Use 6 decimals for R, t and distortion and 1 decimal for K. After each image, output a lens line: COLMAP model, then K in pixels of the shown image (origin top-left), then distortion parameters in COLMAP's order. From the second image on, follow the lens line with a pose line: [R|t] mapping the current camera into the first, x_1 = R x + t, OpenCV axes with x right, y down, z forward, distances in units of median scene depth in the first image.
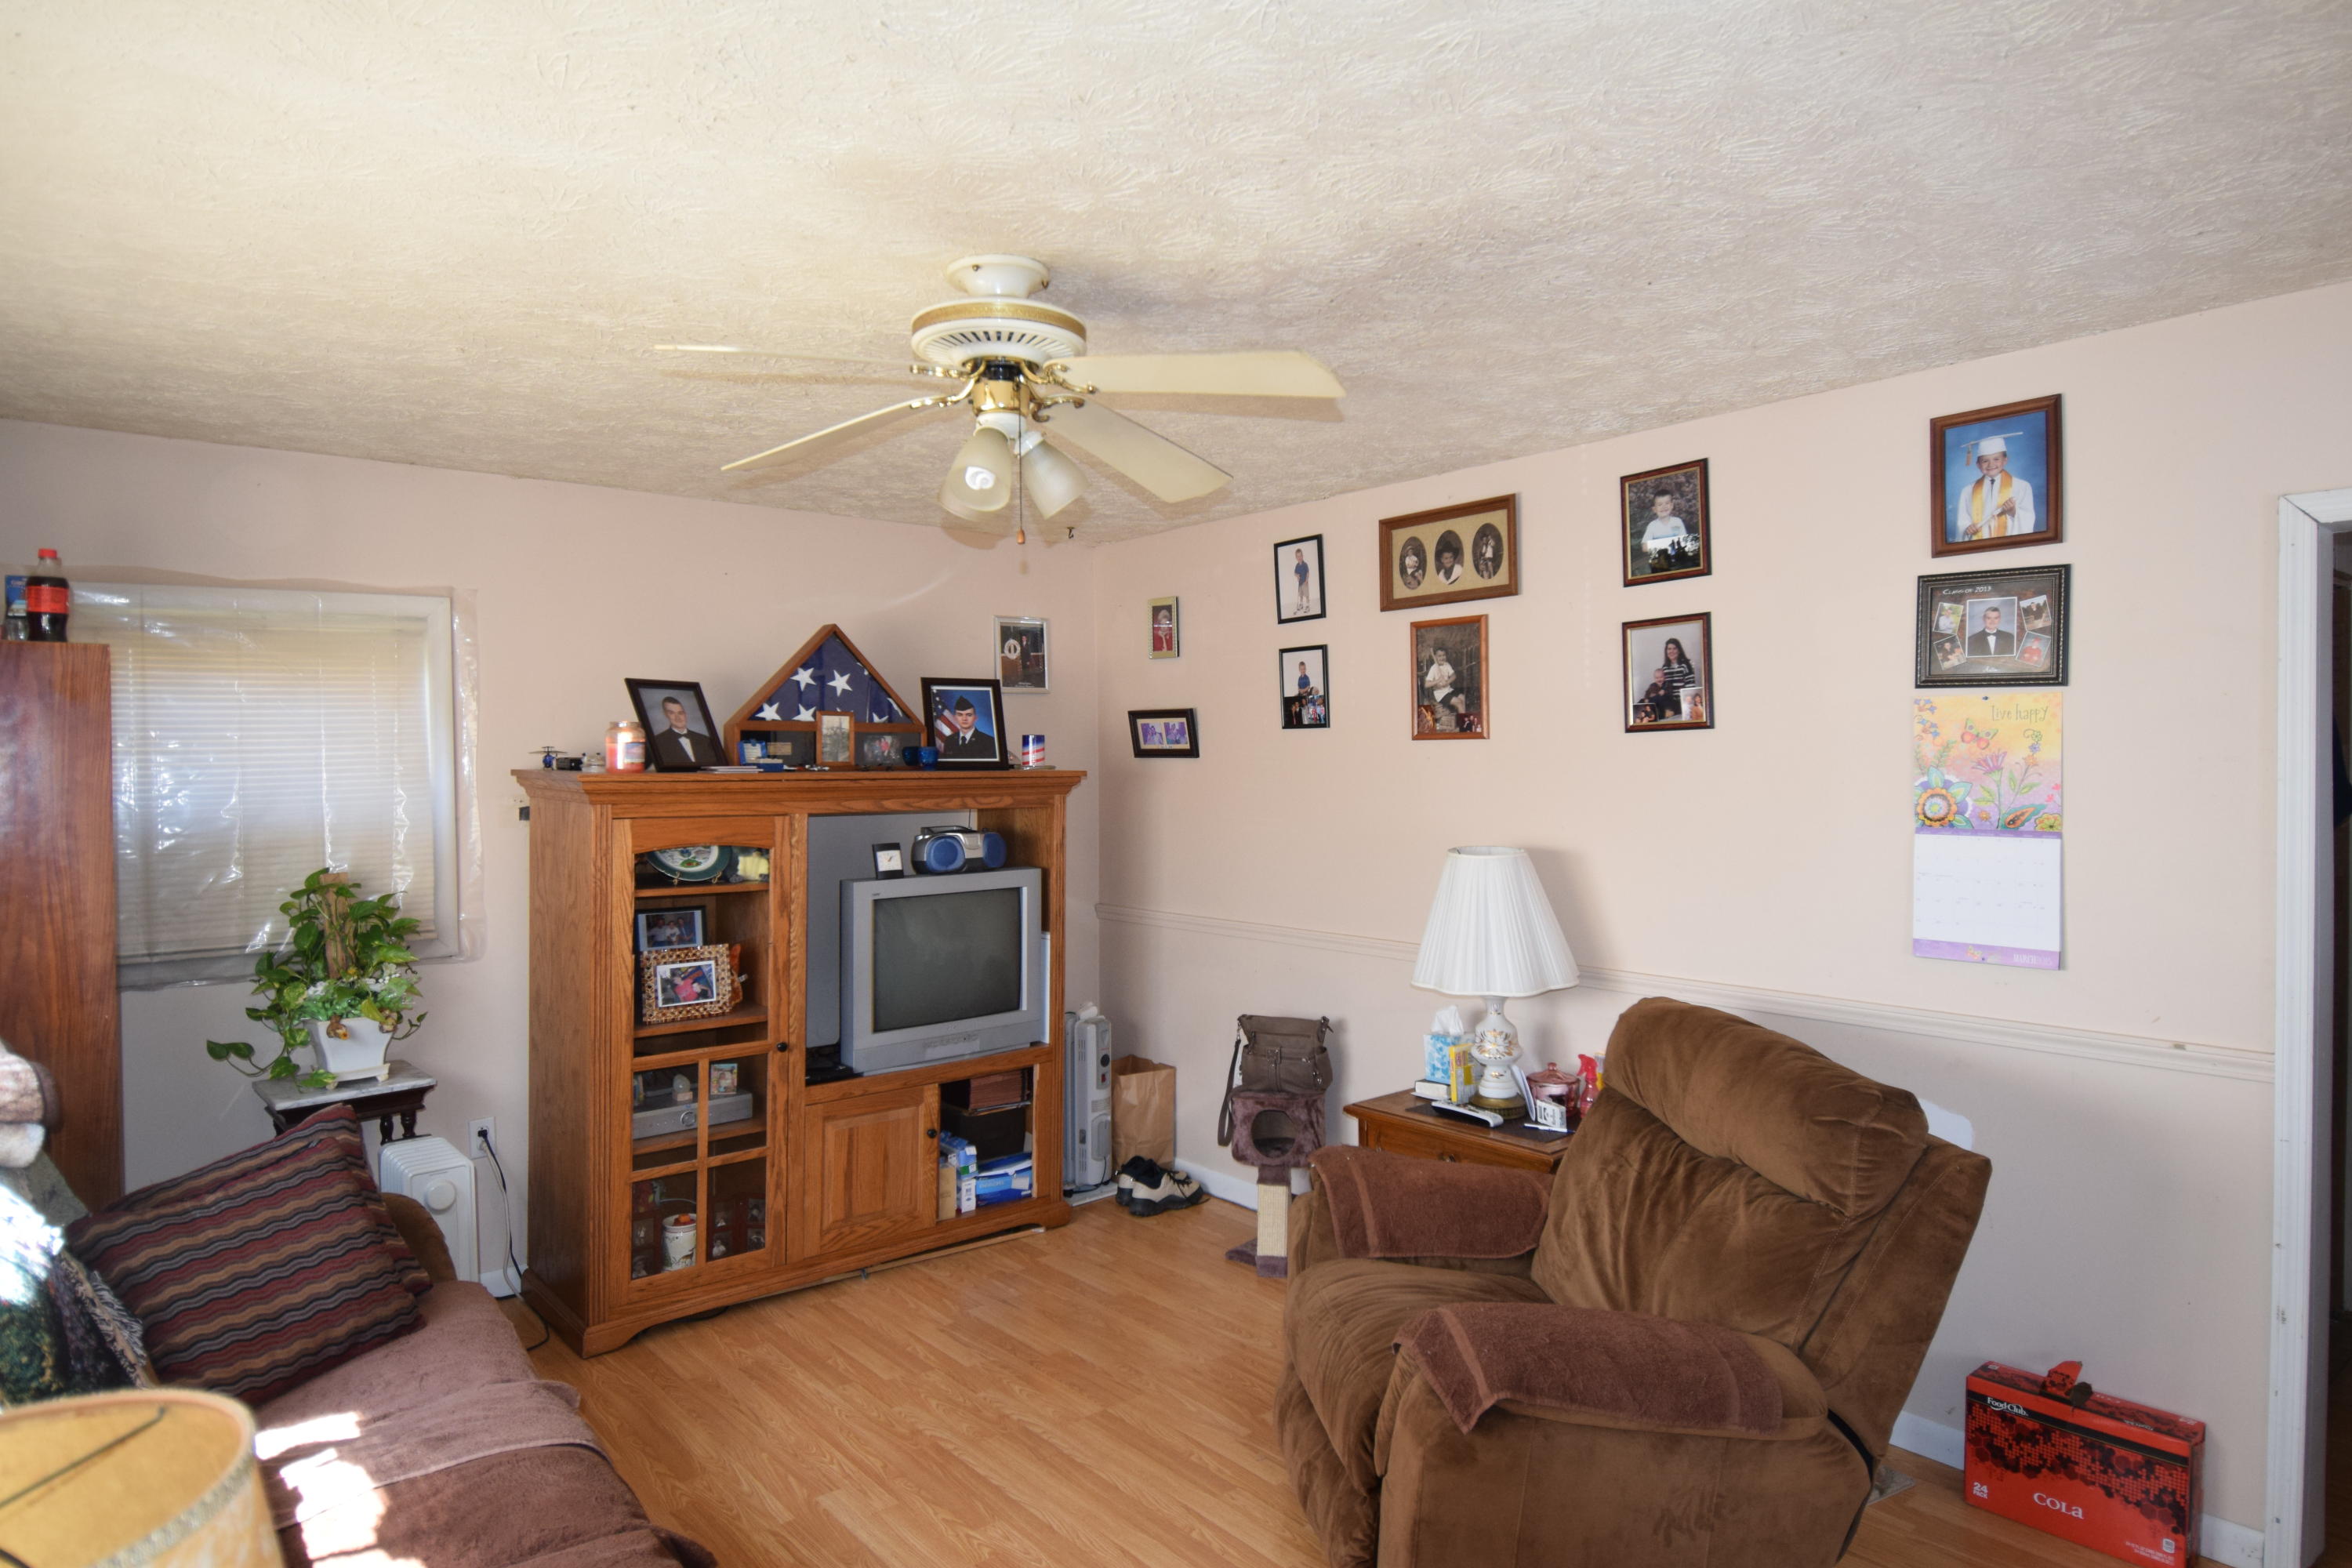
lens RADIAL K [[1398.0, 0, 1201.3], [0, 1398.0, 782.5], [0, 0, 1]] dist [0.073067, -0.069461]
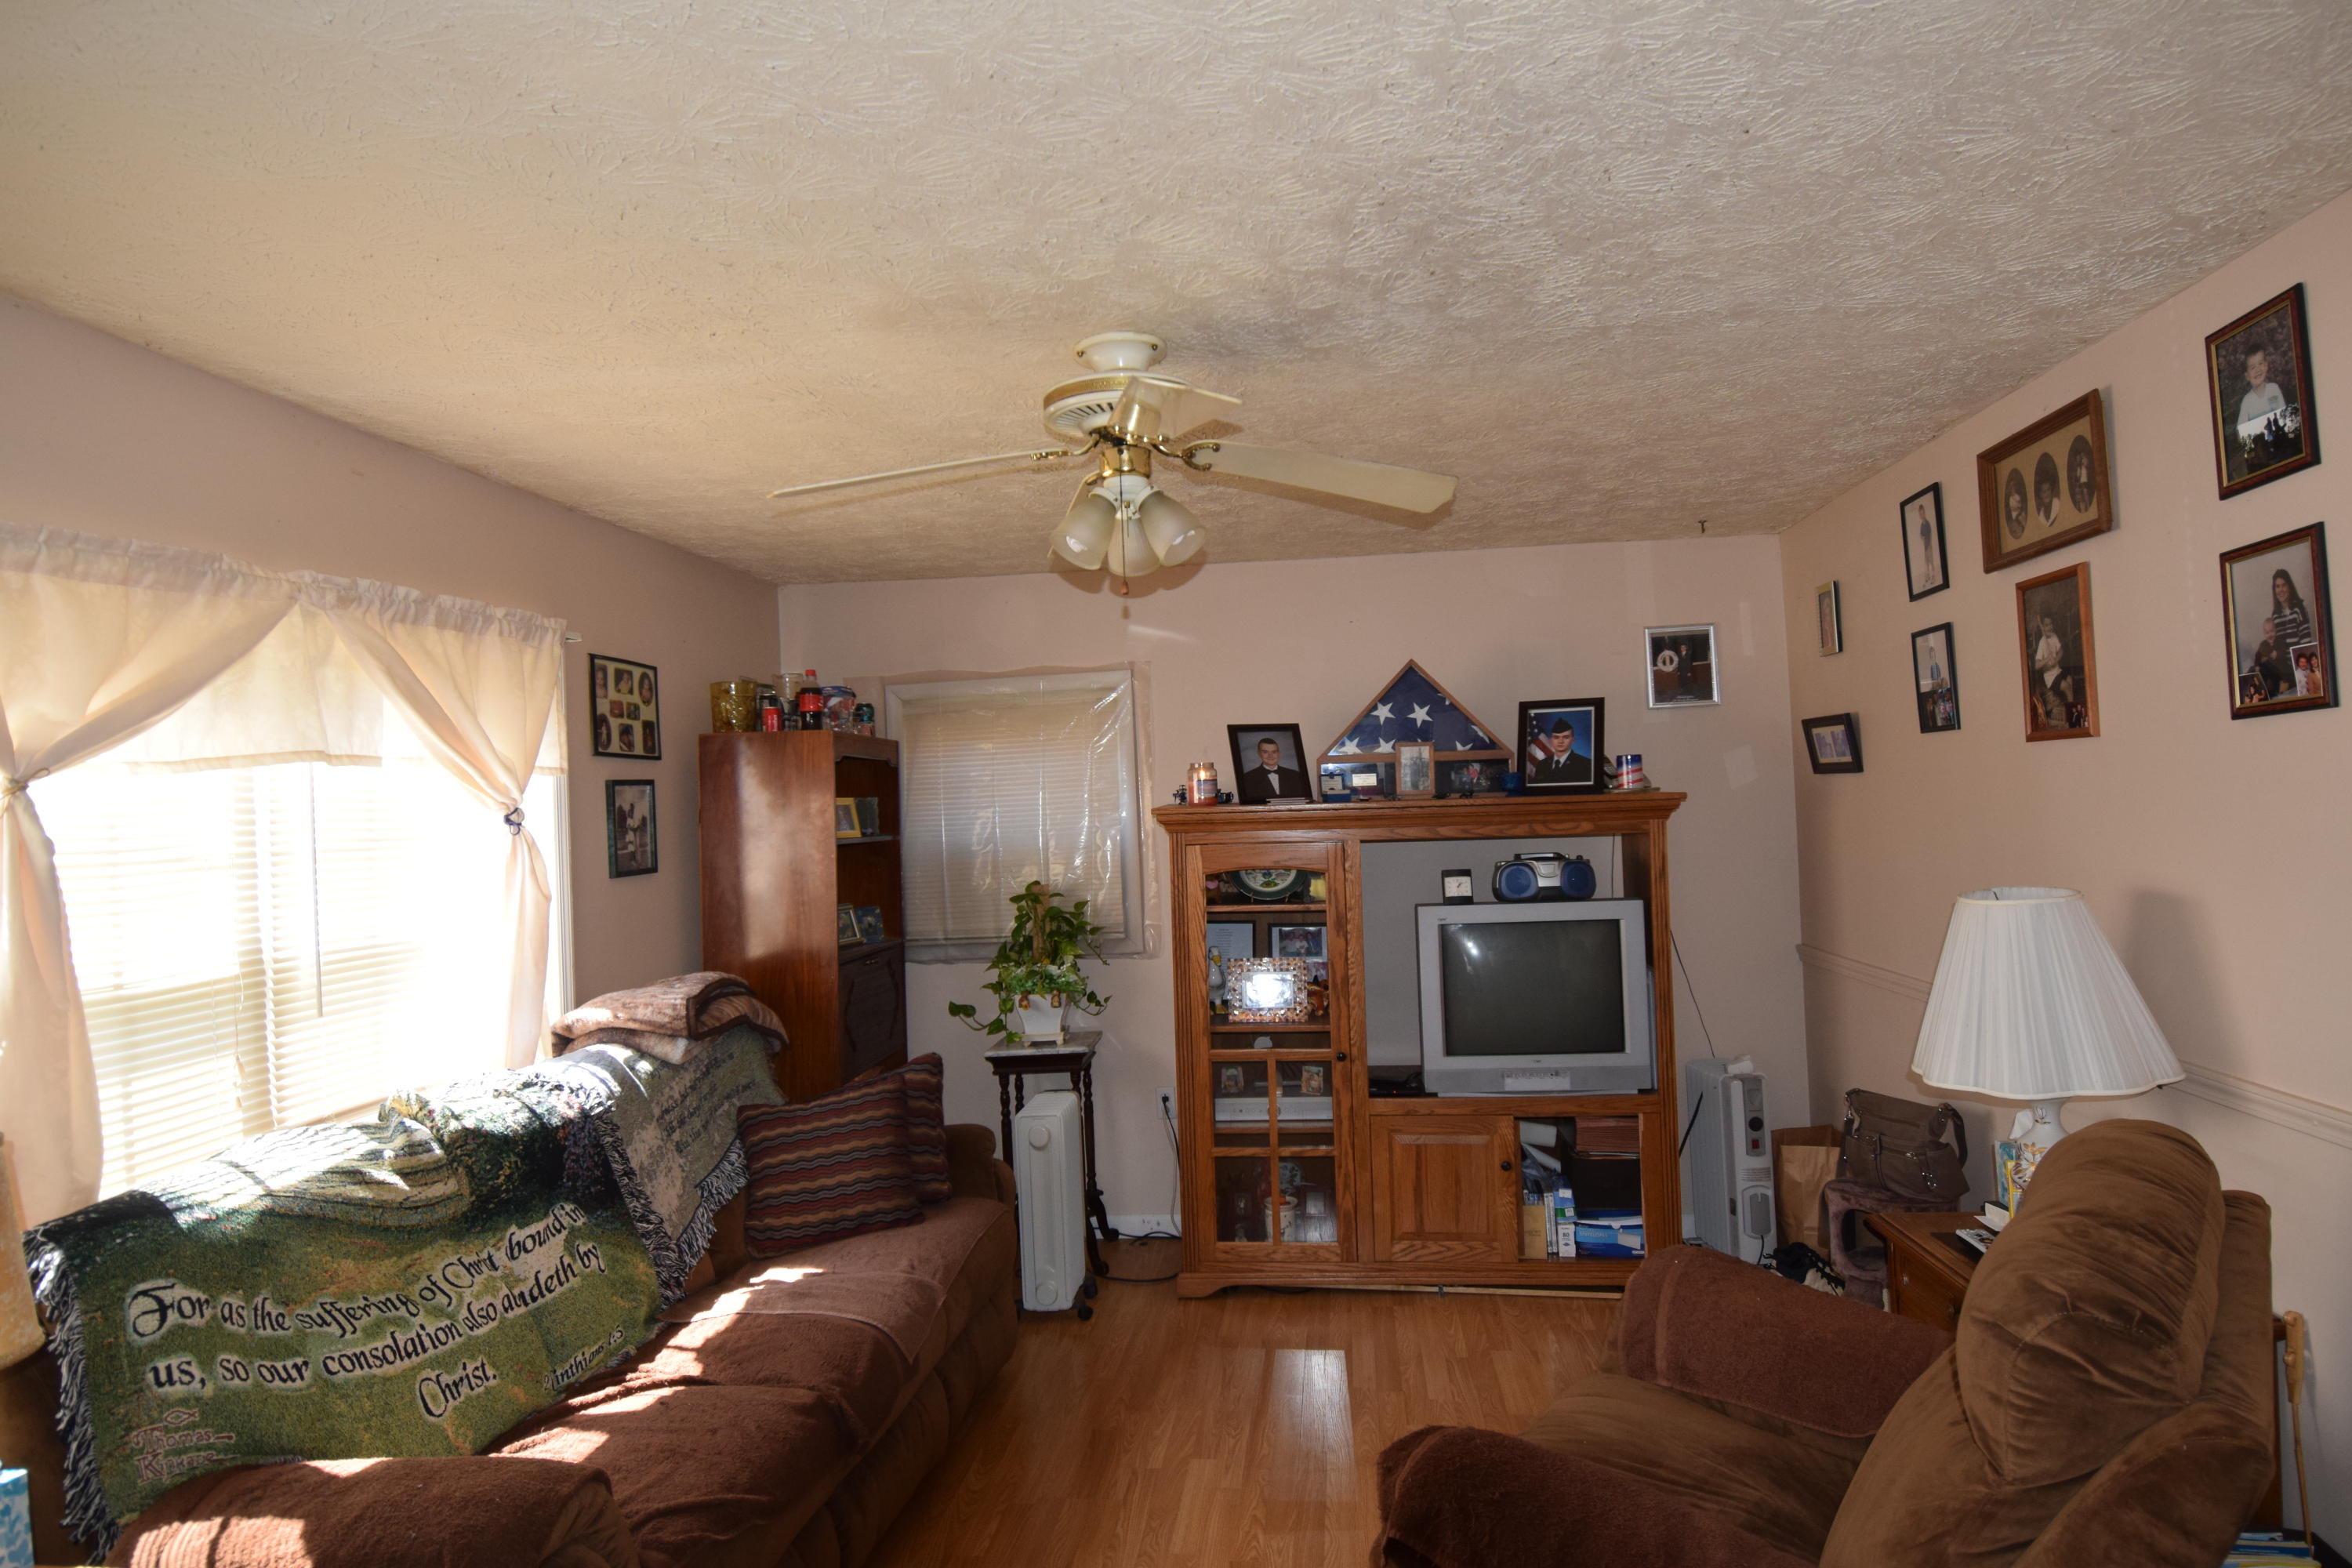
lens RADIAL K [[1398.0, 0, 1201.3], [0, 1398.0, 782.5], [0, 0, 1]] dist [0.073067, -0.069461]
pose [[0.696046, -0.029656, -0.717385, 0.390067], [0.018732, 0.999557, -0.023146, 0.000469], [0.717753, 0.002673, 0.696292, 0.167469]]
